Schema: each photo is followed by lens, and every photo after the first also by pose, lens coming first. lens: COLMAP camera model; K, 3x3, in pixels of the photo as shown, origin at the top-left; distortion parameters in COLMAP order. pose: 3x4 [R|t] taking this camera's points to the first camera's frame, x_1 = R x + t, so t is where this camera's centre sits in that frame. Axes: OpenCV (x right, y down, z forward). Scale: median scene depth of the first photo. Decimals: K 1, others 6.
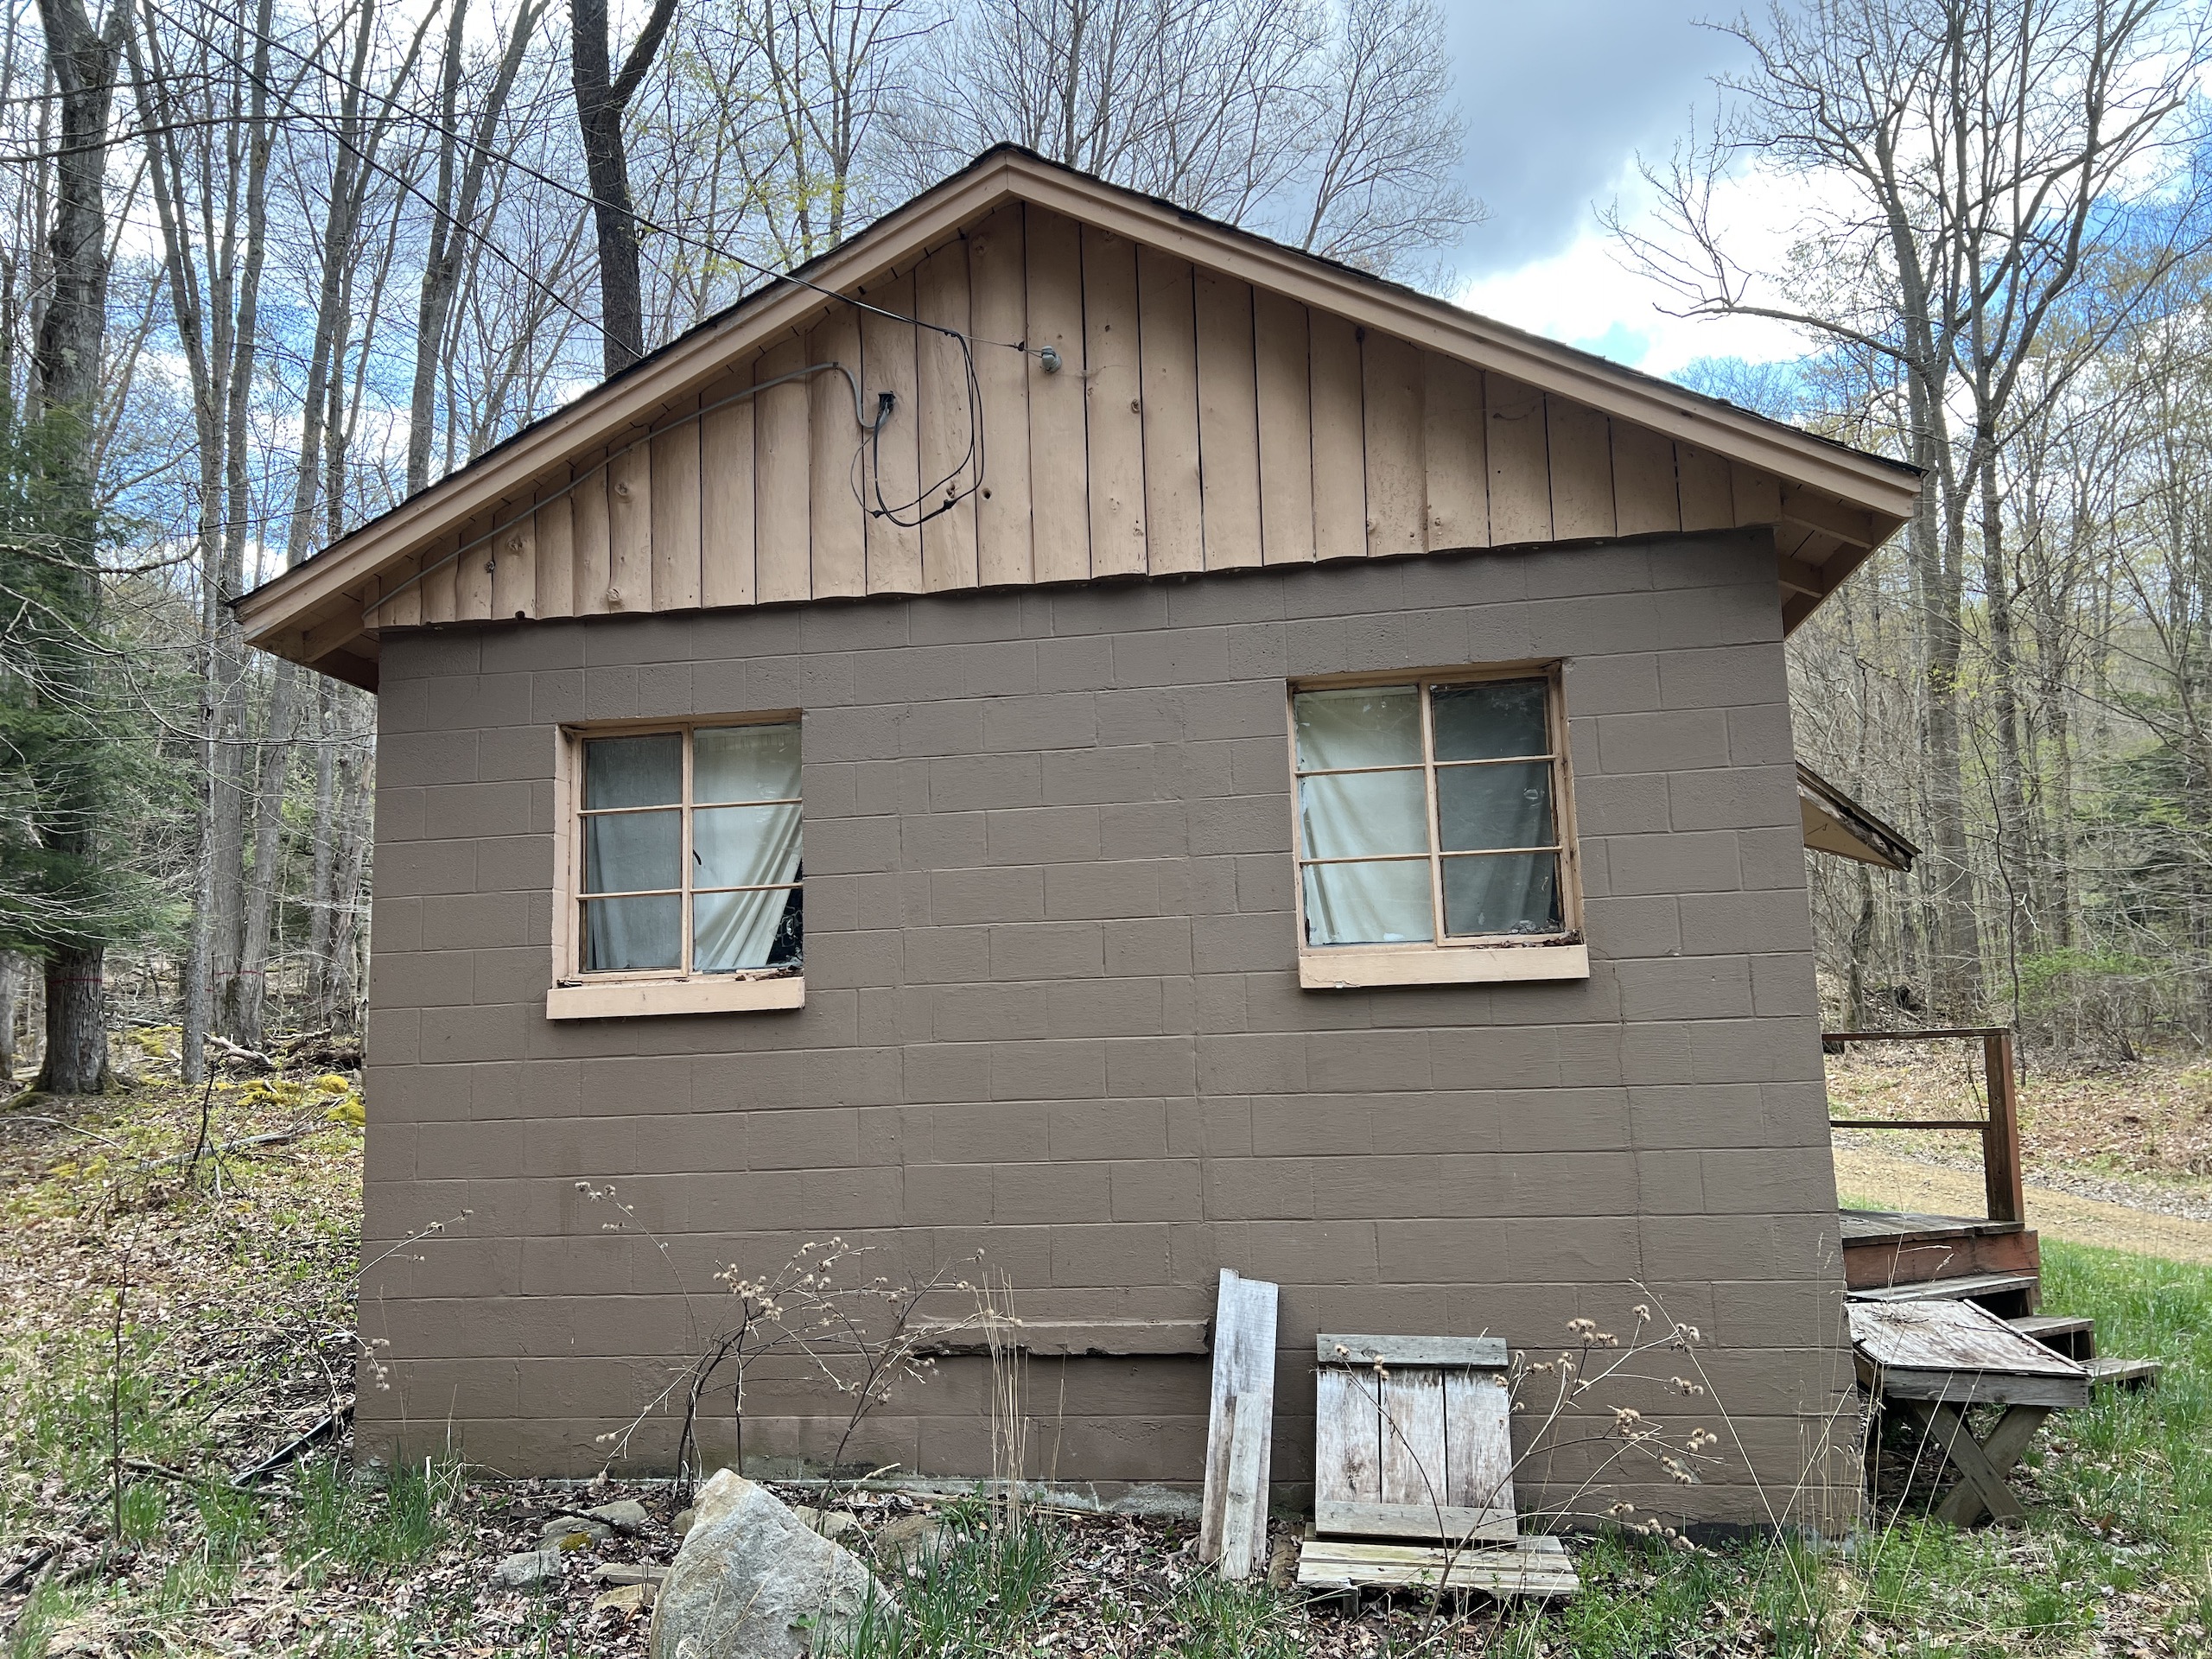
lens RADIAL K [[1643.4, 0, 1098.1], [0, 1643.4, 832.7], [0, 0, 1]] dist [0.030345, -0.024464]
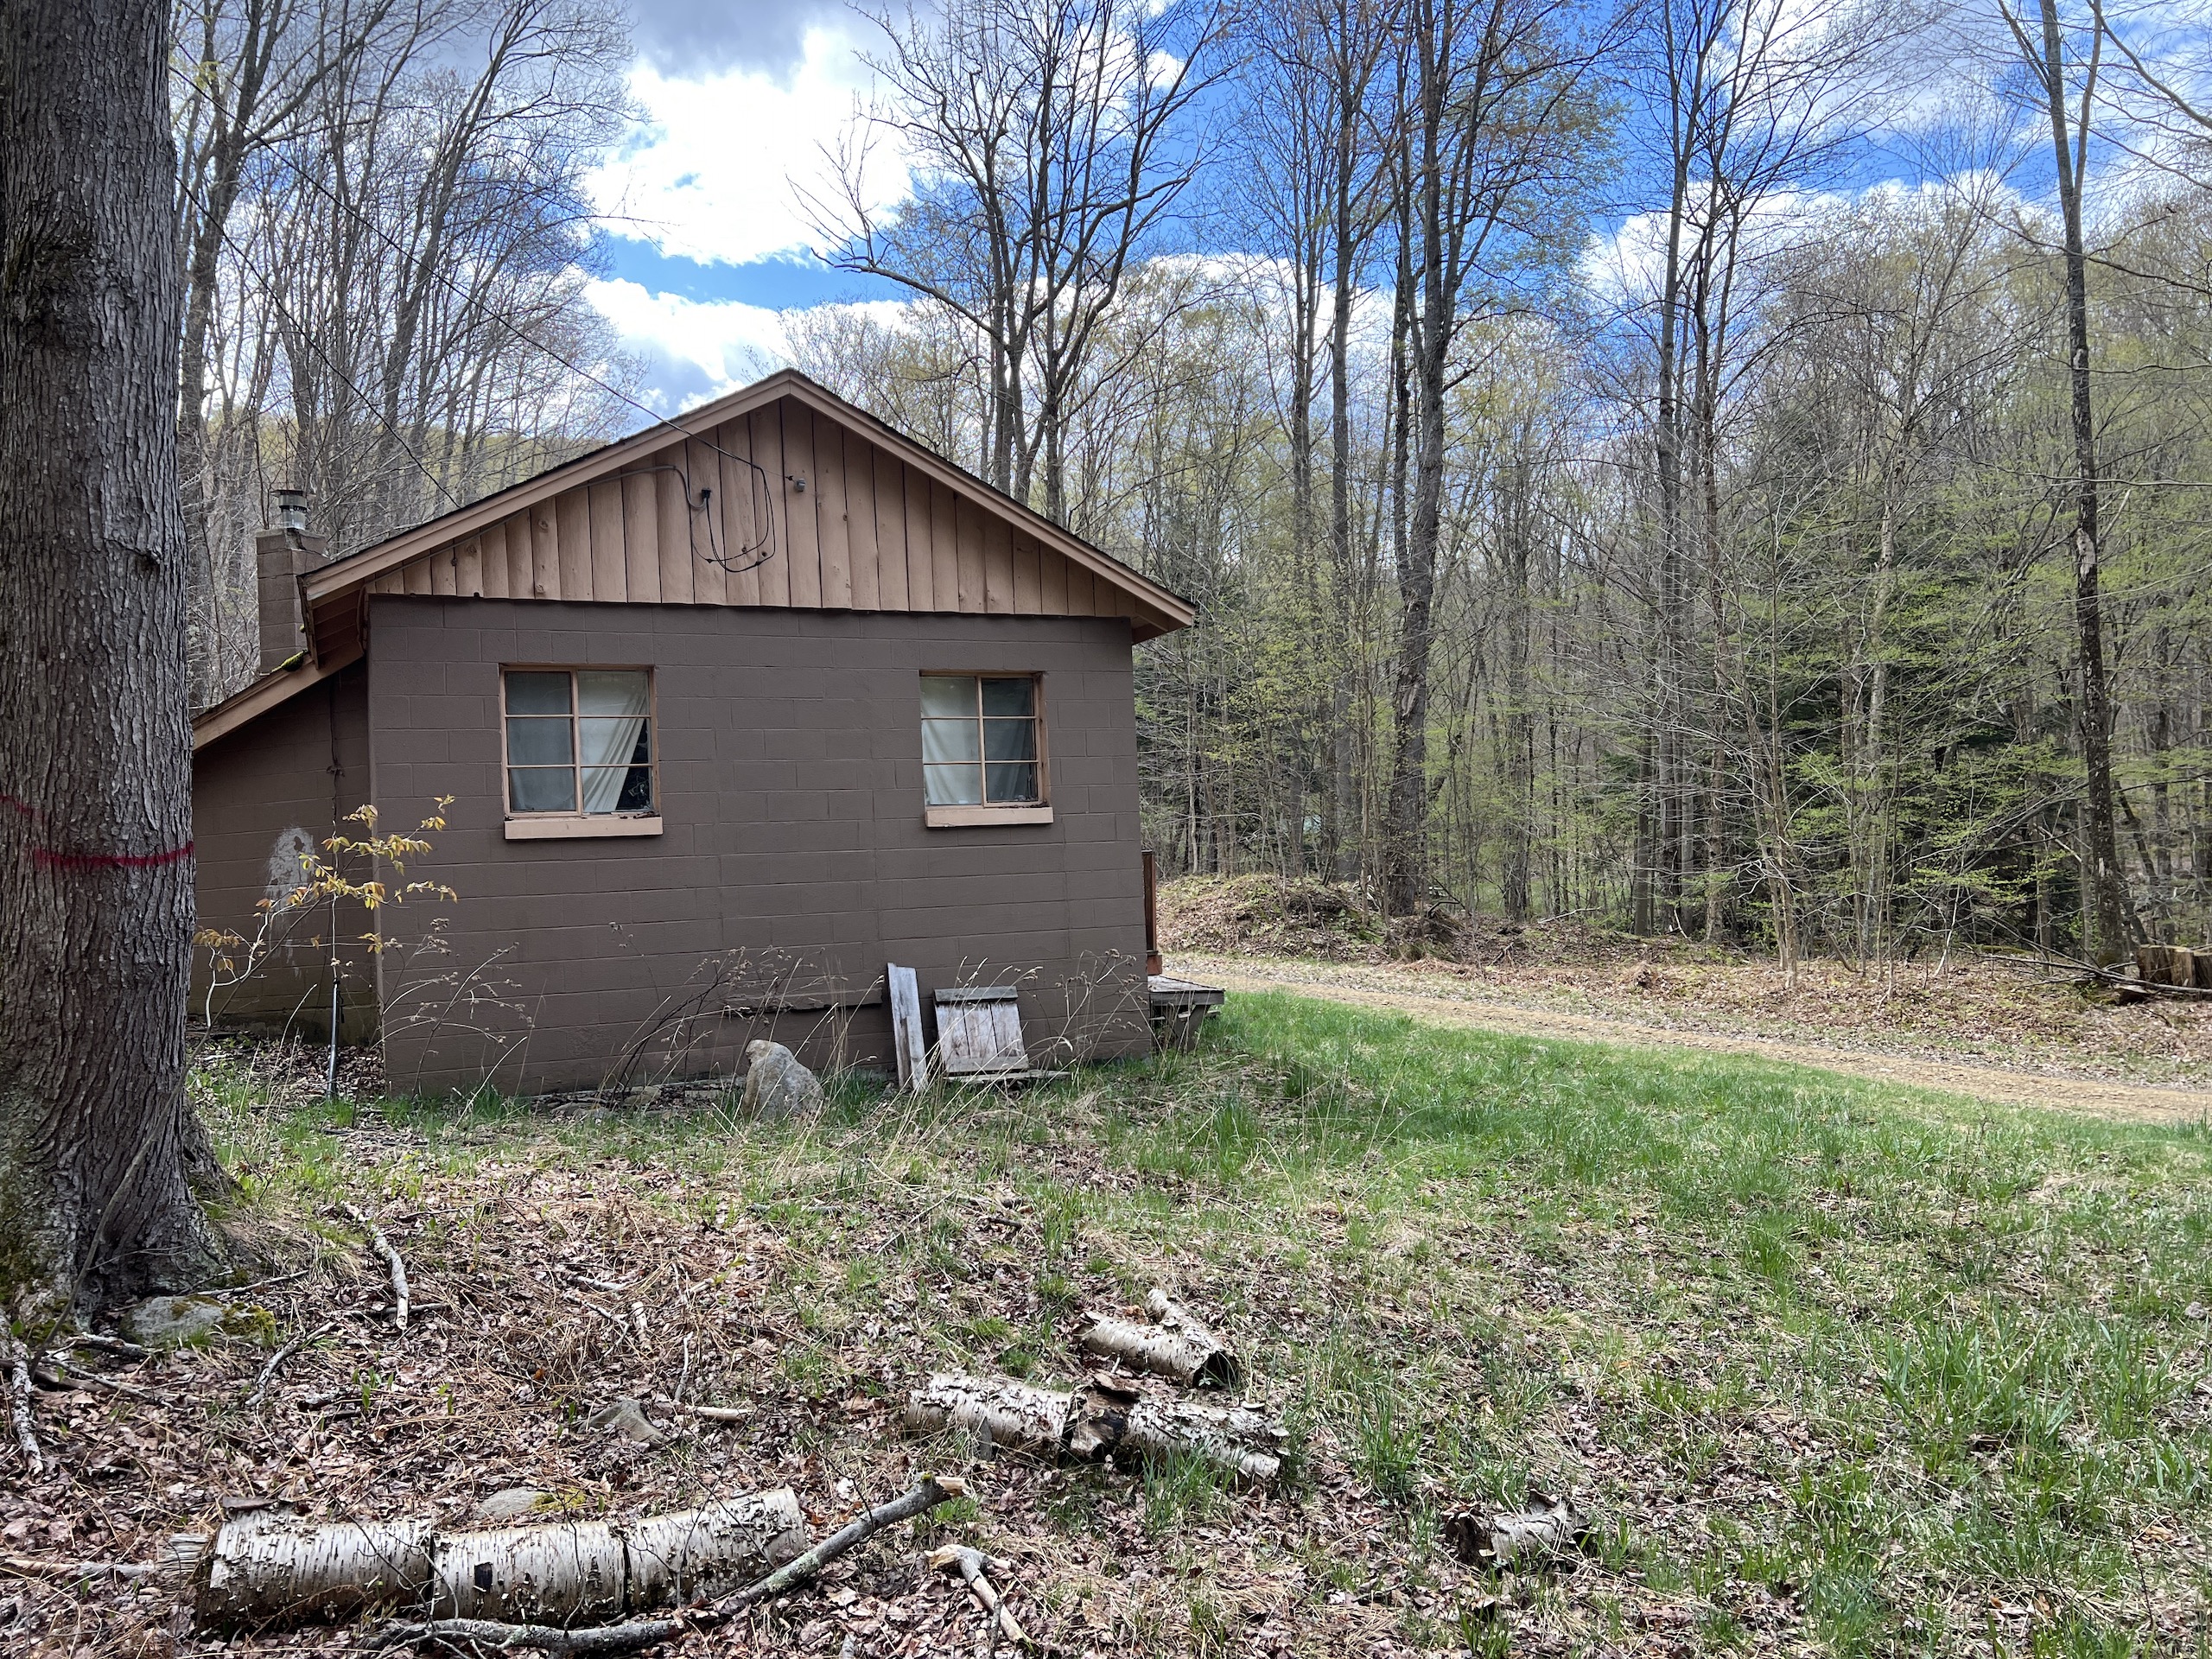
lens RADIAL K [[1643.4, 0, 1109.4], [0, 1643.4, 829.2], [0, 0, 1]] dist [0.030345, -0.024464]
pose [[0.837369, 0.010635, 0.546534, -0.749702], [-0.059278, 0.995681, 0.071448, -0.056419], [-0.543414, -0.092226, 0.834384, -0.770420]]
